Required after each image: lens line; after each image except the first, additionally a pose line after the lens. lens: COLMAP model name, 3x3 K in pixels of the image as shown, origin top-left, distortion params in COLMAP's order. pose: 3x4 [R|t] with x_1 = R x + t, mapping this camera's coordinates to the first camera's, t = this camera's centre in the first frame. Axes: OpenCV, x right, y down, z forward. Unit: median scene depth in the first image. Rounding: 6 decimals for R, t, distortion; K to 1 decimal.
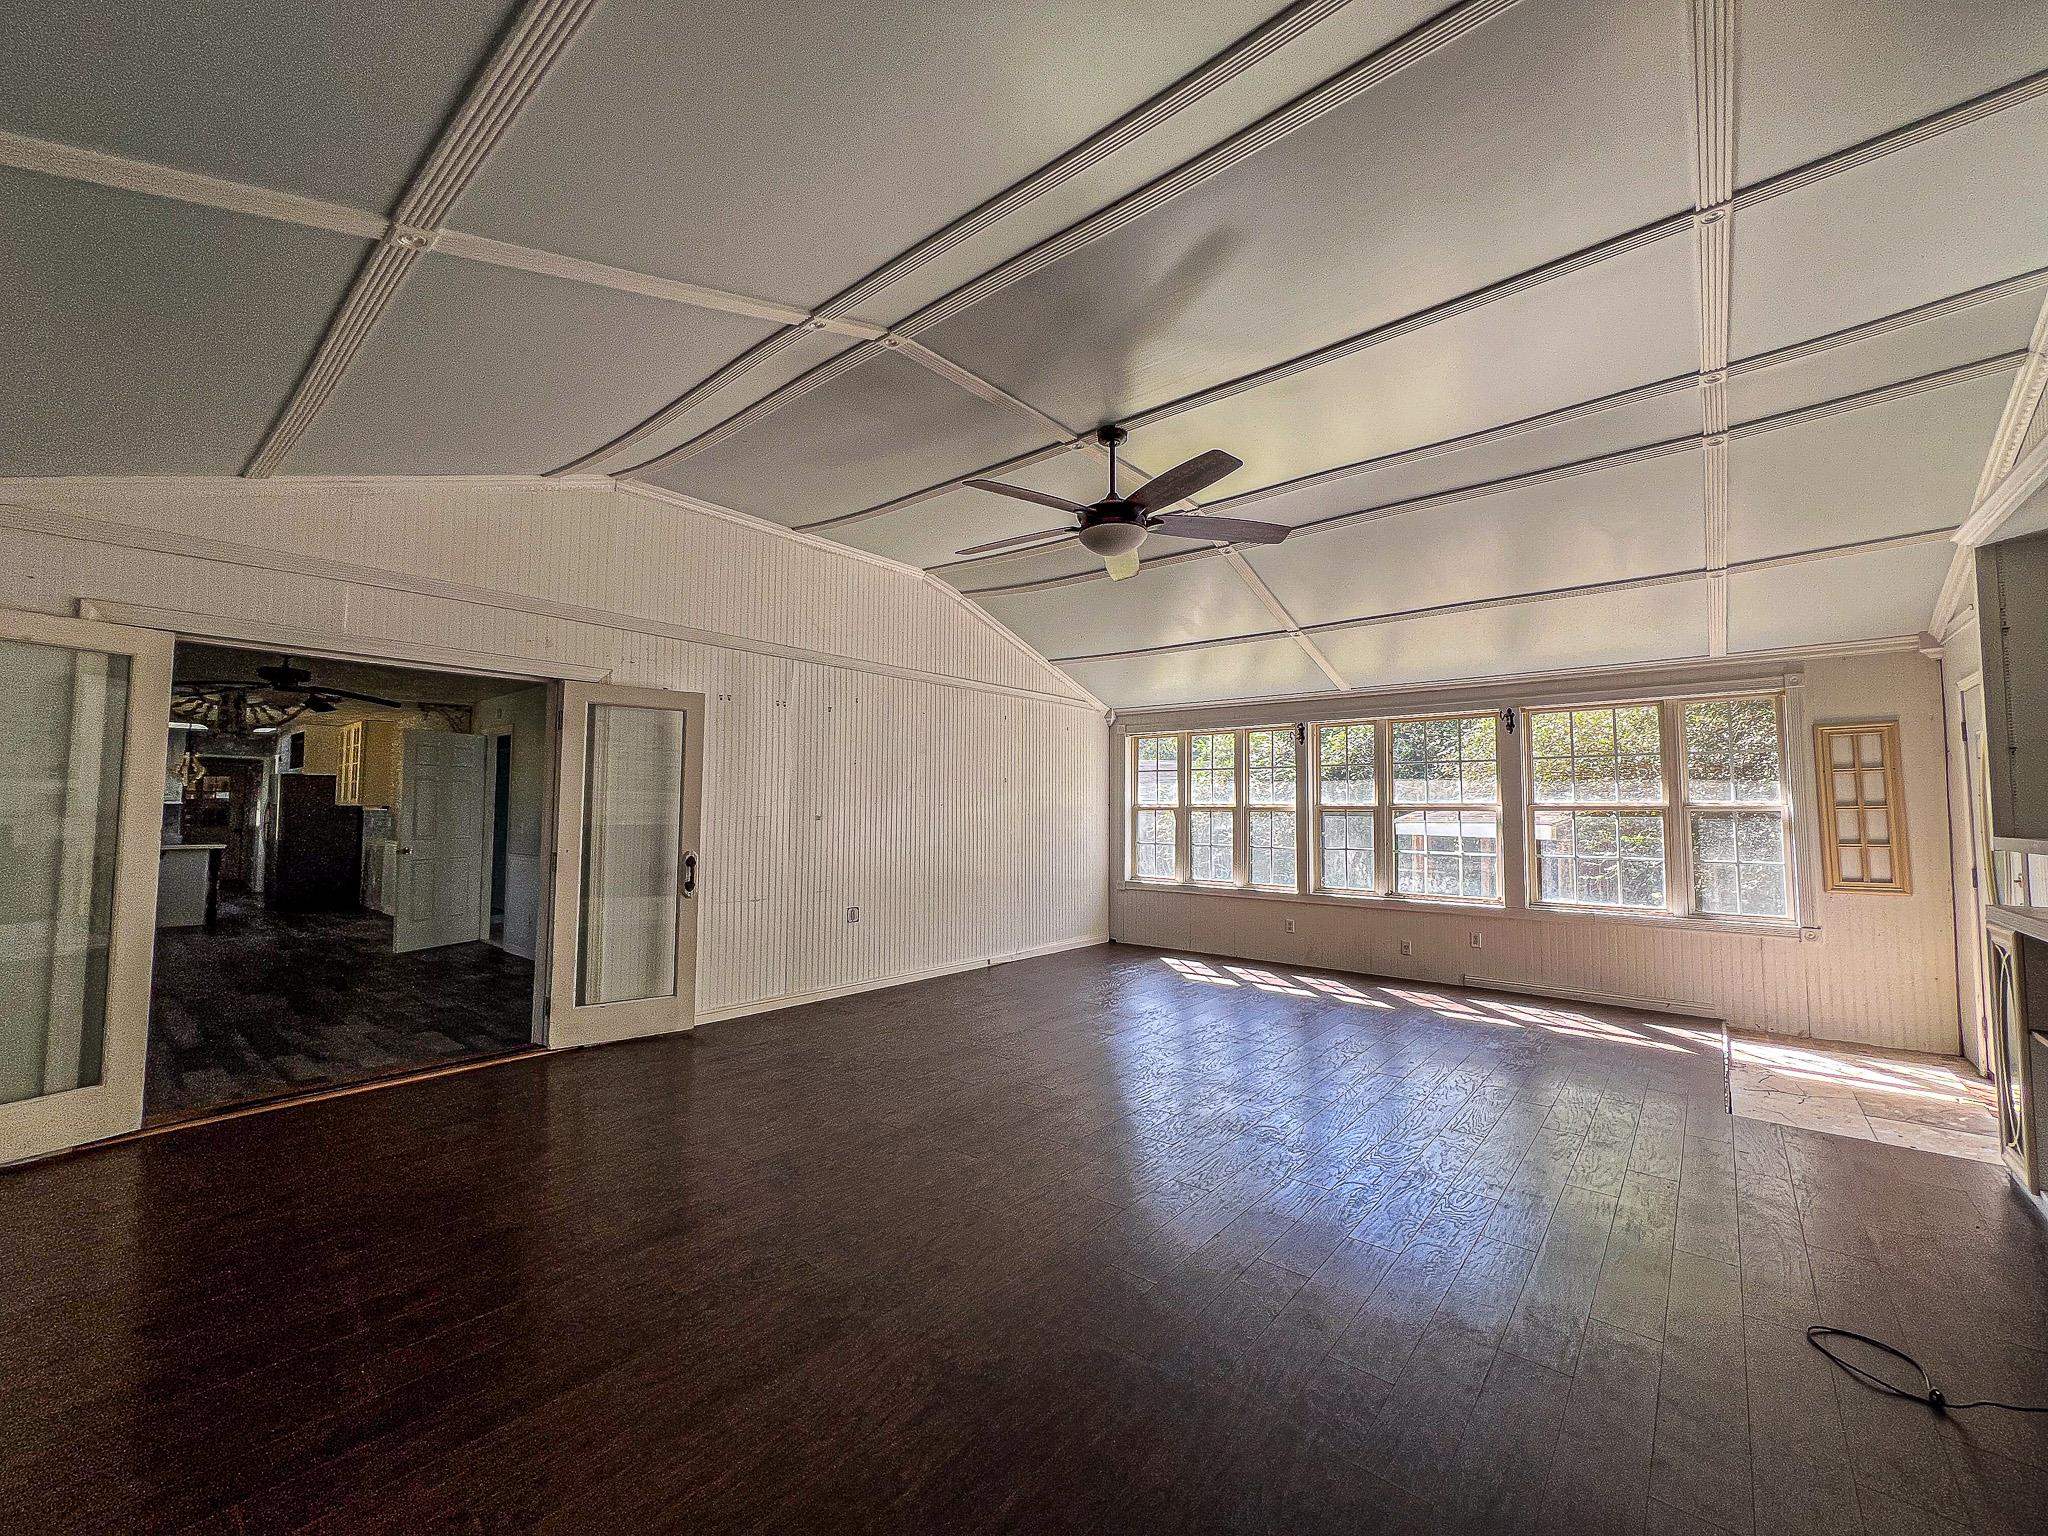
lens RADIAL K [[818.9, 0, 1018.6], [0, 818.9, 767.1], [0, 0, 1]] dist [-0.000212, 0.000478]
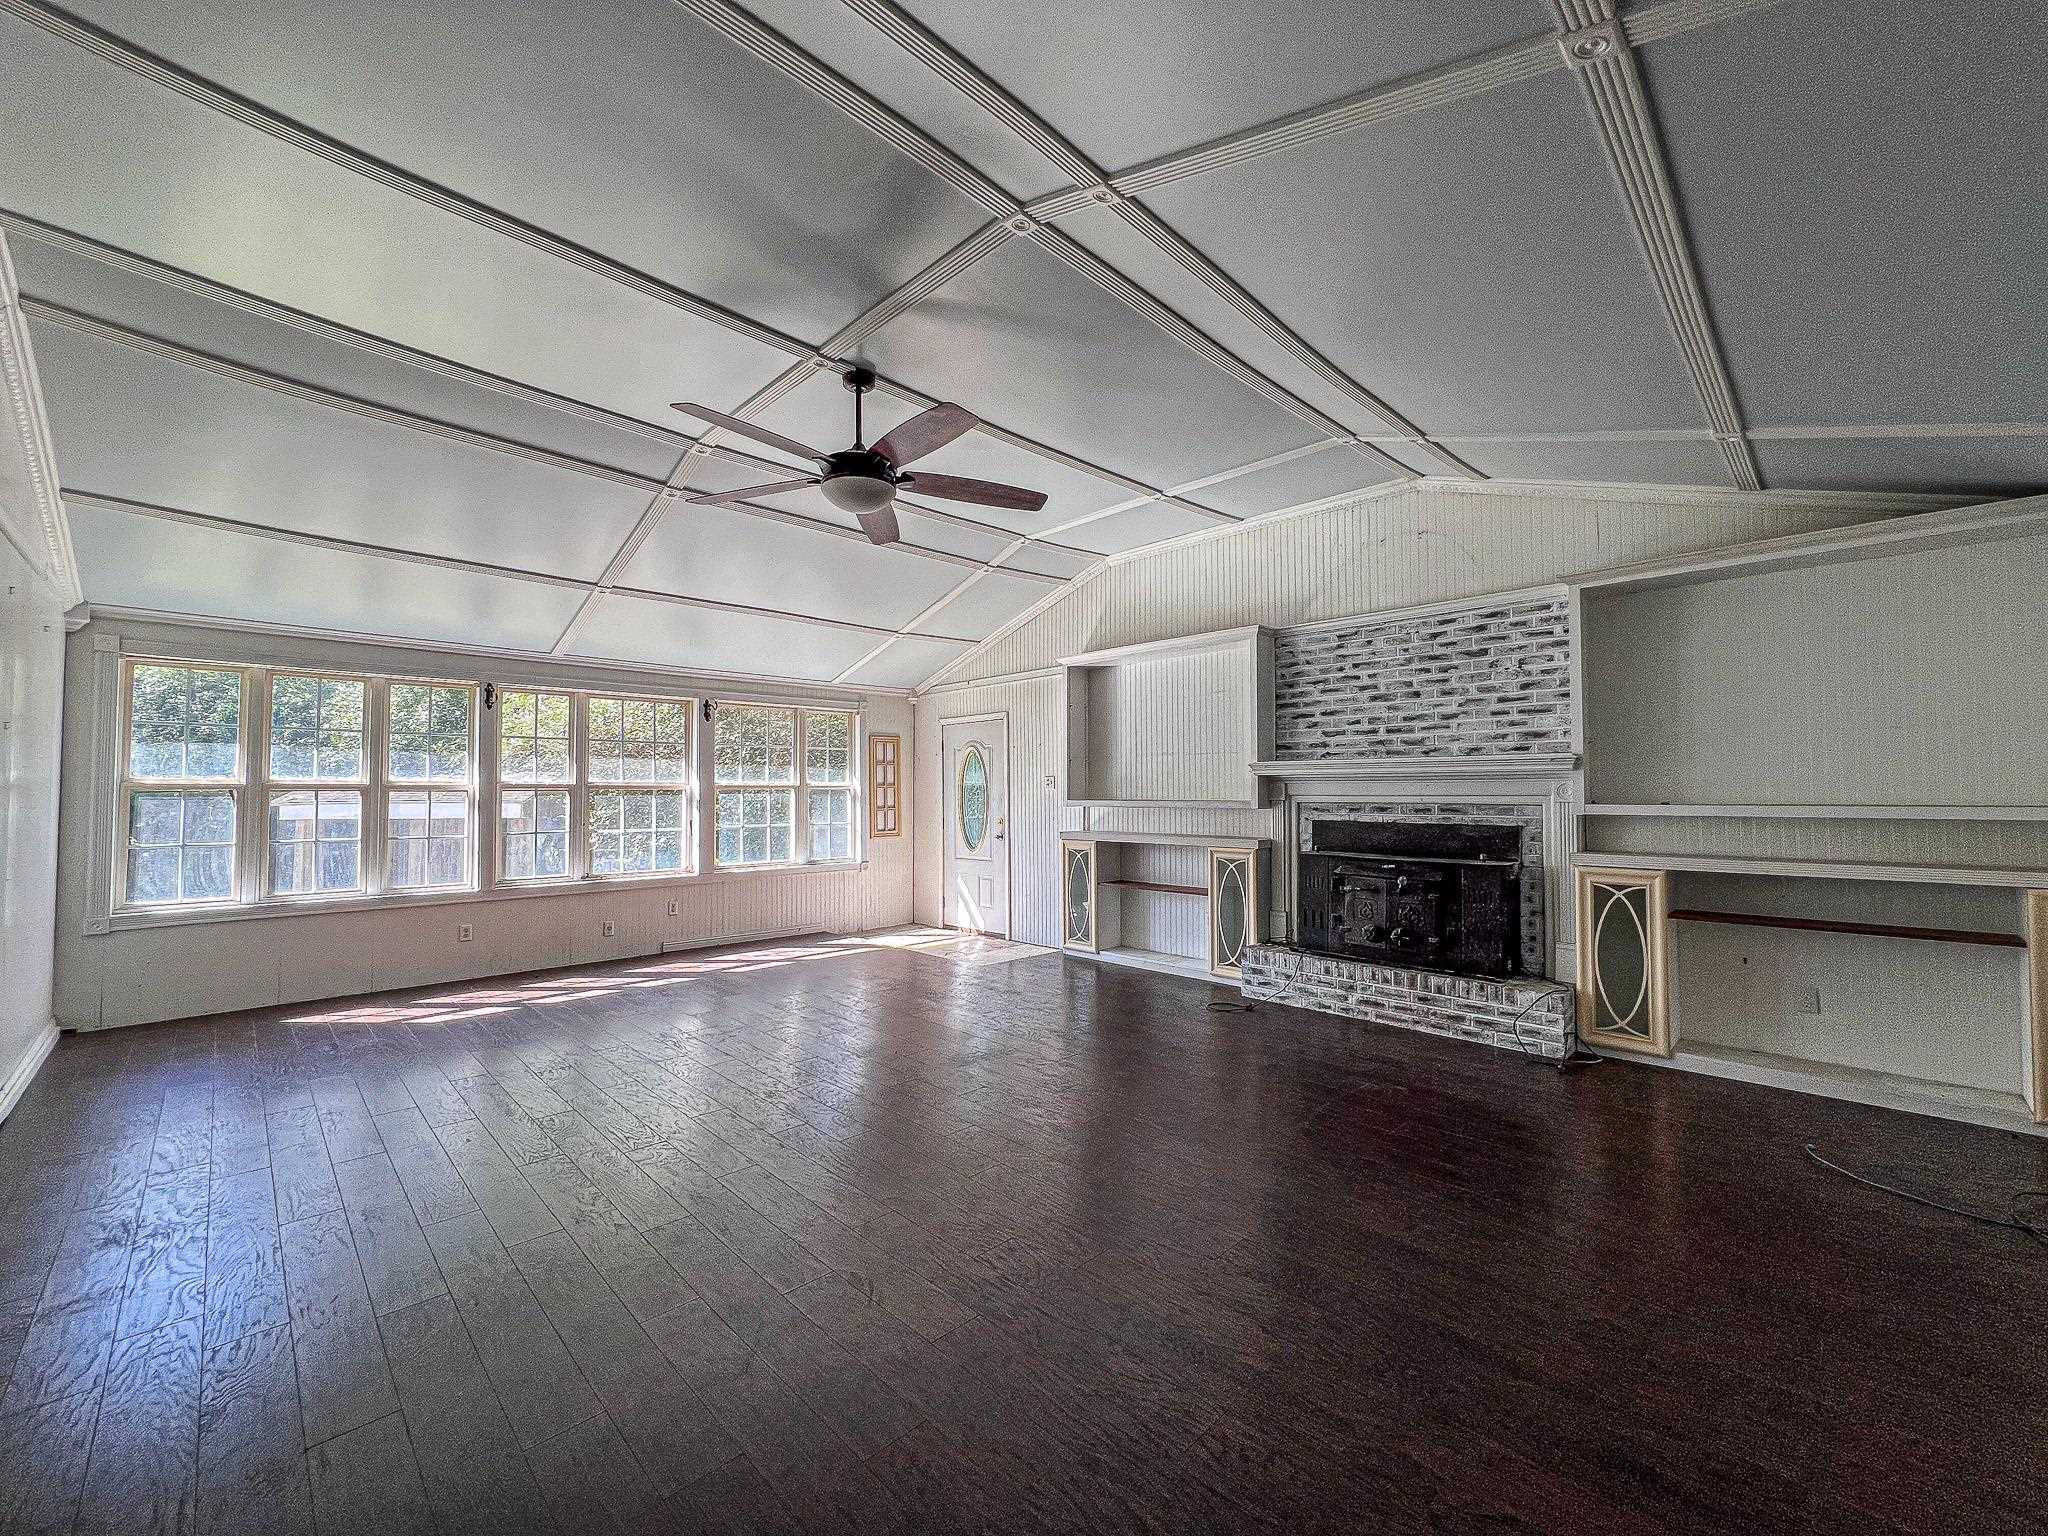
lens RADIAL K [[818.9, 0, 1018.6], [0, 818.9, 767.1], [0, 0, 1]] dist [-0.000212, 0.000478]
pose [[0.094174, 0.024478, 0.995255, -0.491741], [-0.050869, 0.998510, -0.019744, 0.022642], [-0.994255, -0.048768, 0.095279, 0.456573]]
